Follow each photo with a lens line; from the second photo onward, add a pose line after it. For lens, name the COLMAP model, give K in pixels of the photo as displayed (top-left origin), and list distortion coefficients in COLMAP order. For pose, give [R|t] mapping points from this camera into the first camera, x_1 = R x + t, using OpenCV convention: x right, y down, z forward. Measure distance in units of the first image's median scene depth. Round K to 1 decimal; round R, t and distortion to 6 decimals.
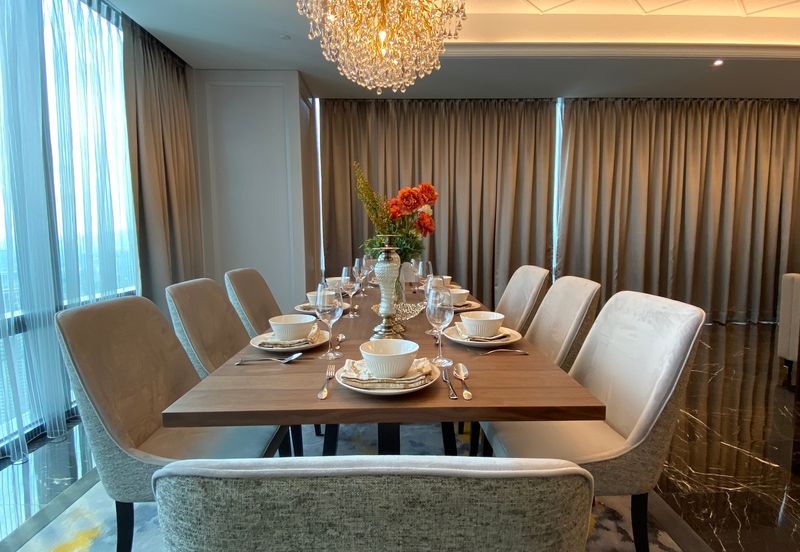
lens RADIAL K [[424.7, 0, 400.0], [0, 424.7, 276.0], [0, 0, 1]] dist [-0.000241, -0.021682]
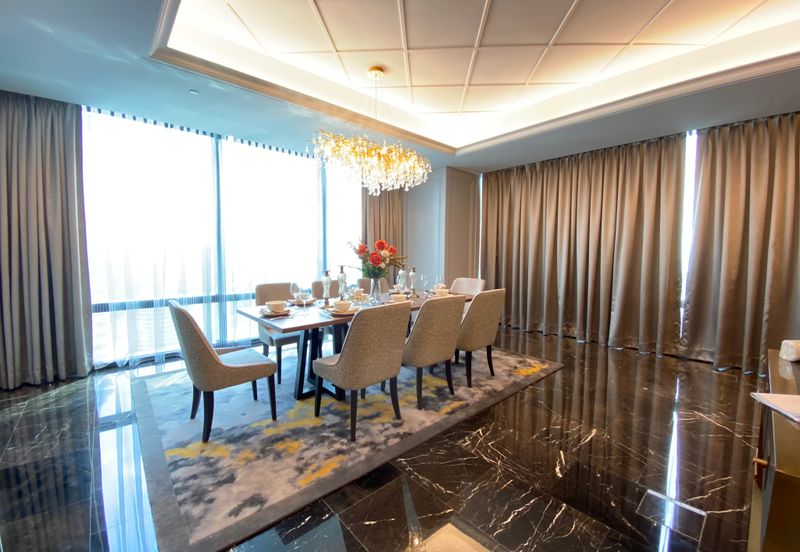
lens RADIAL K [[322.3, 0, 395.4], [0, 322.3, 269.0], [0, 0, 1]] dist [0.029134, -0.026776]
pose [[0.672448, 0.048788, -0.738534, 0.485146], [-0.086531, 0.996165, -0.012981, -0.026842], [0.735068, 0.072635, 0.674091, 0.002240]]
